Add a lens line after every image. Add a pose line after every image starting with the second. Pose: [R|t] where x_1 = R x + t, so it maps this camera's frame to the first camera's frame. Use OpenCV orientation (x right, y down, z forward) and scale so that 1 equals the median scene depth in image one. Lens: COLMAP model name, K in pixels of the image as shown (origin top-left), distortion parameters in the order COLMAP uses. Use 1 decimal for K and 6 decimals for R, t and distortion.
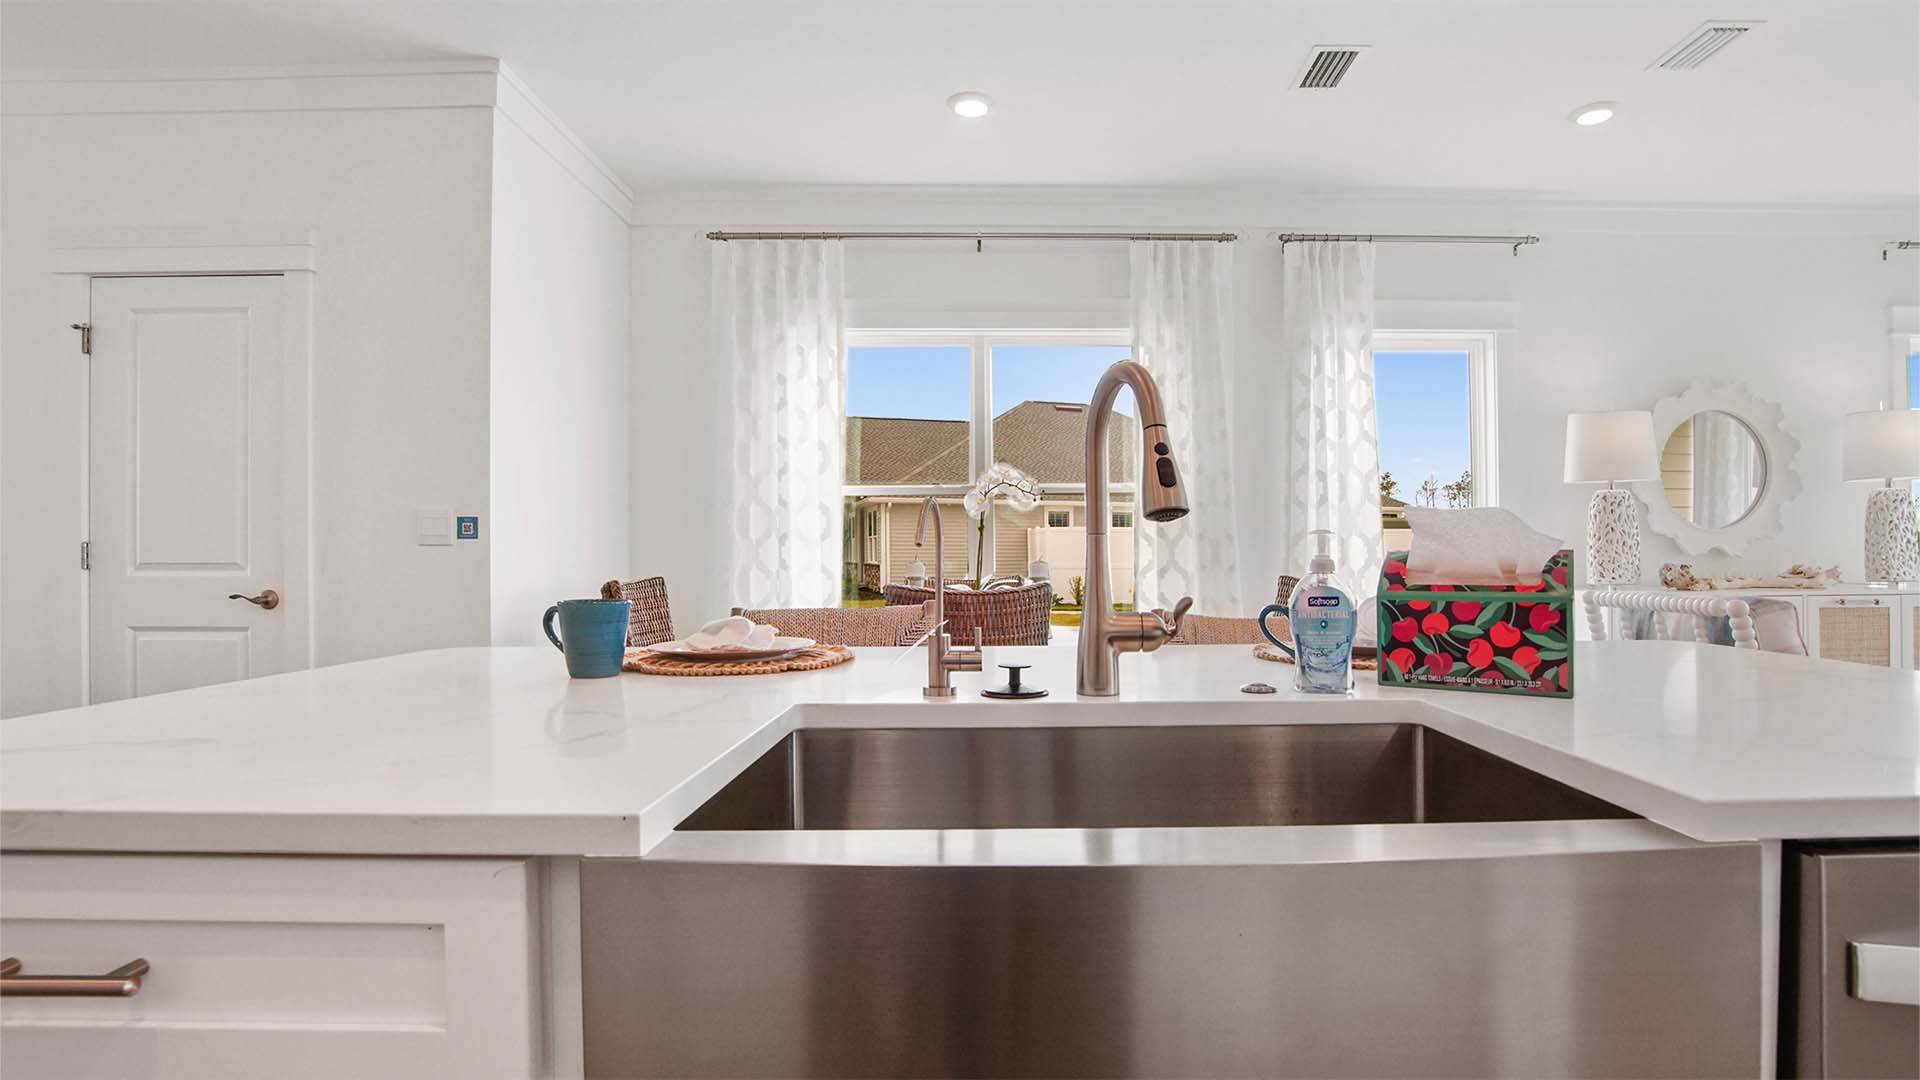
lens RADIAL K [[928.6, 0, 960.9], [0, 928.6, 551.1], [0, 0, 1]] dist [-0.014522, 0.001068]
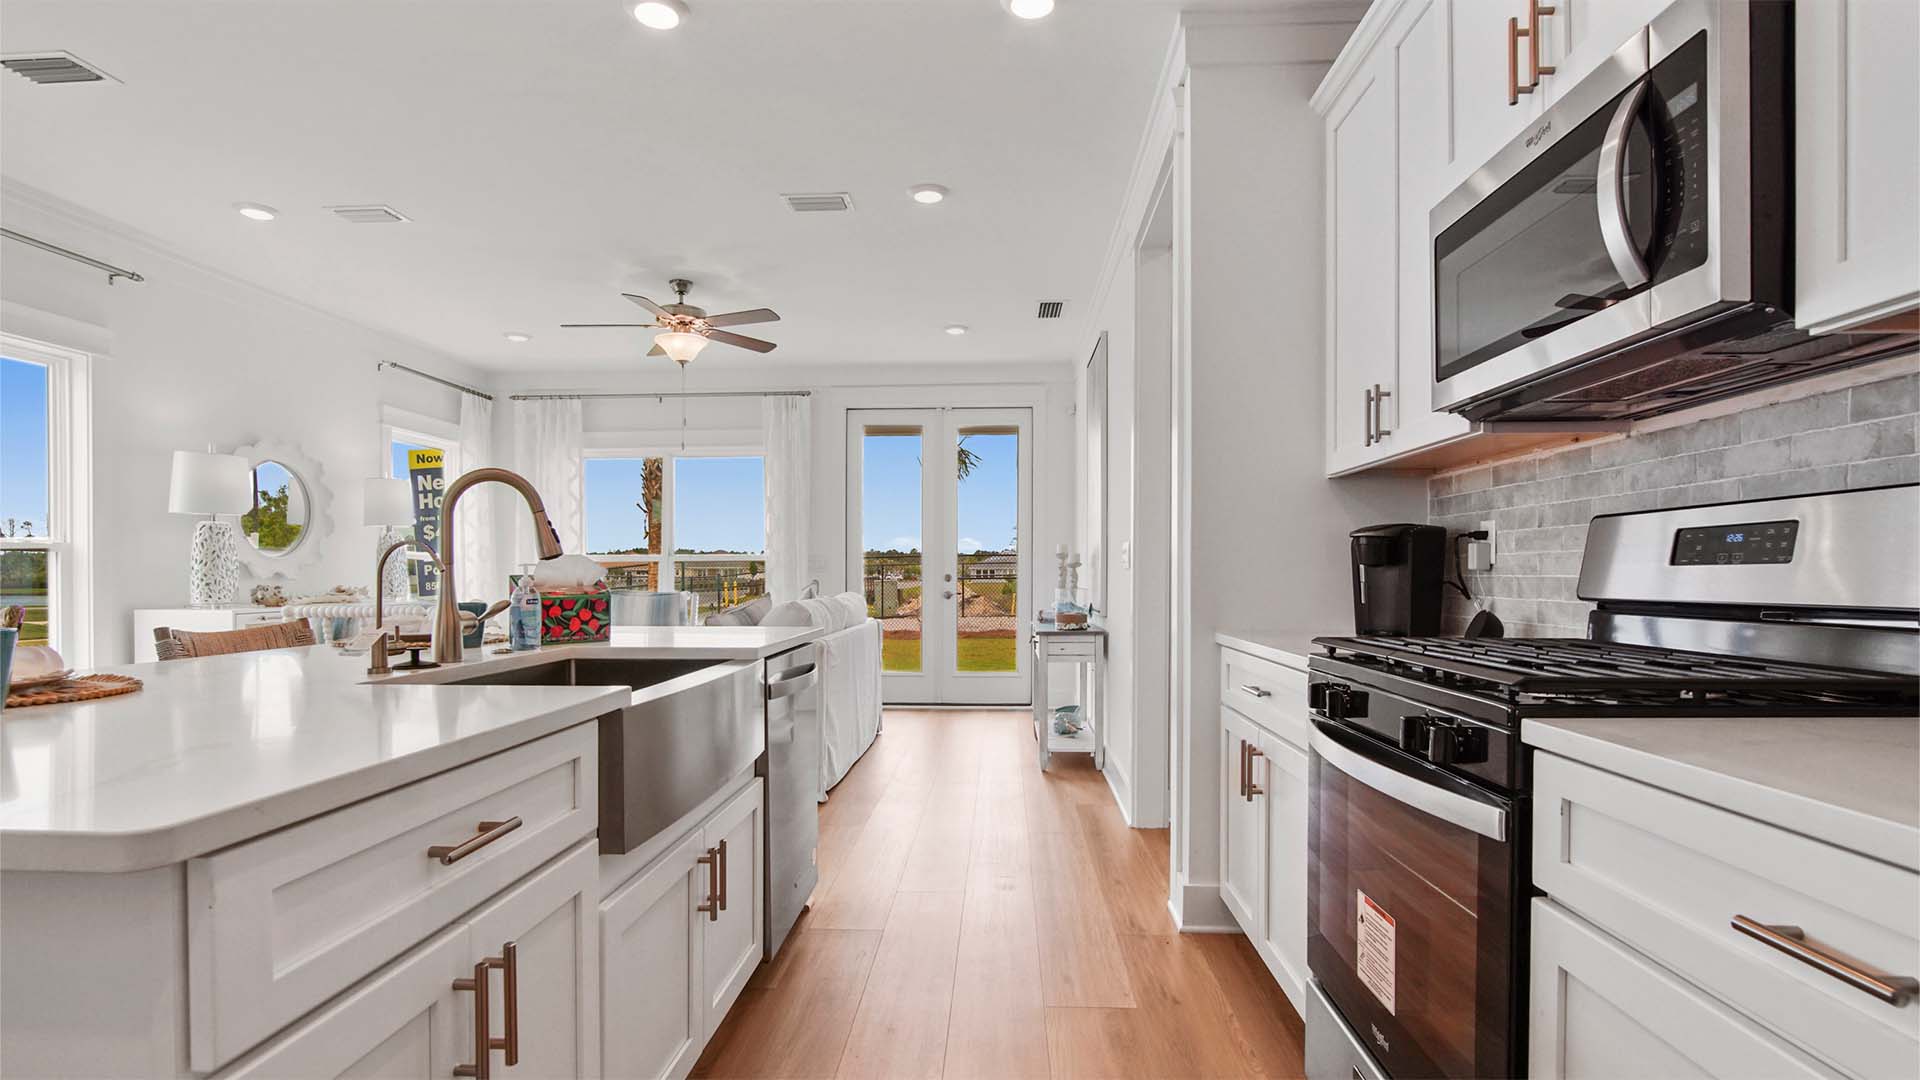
lens RADIAL K [[928.6, 0, 960.9], [0, 928.6, 551.1], [0, 0, 1]] dist [-0.014522, 0.001068]
pose [[0.064091, 0.026014, 0.997605, -0.378088], [0.000276, 0.999660, -0.026085, 0.000336], [-0.997944, 0.001947, 0.064062, 0.001833]]
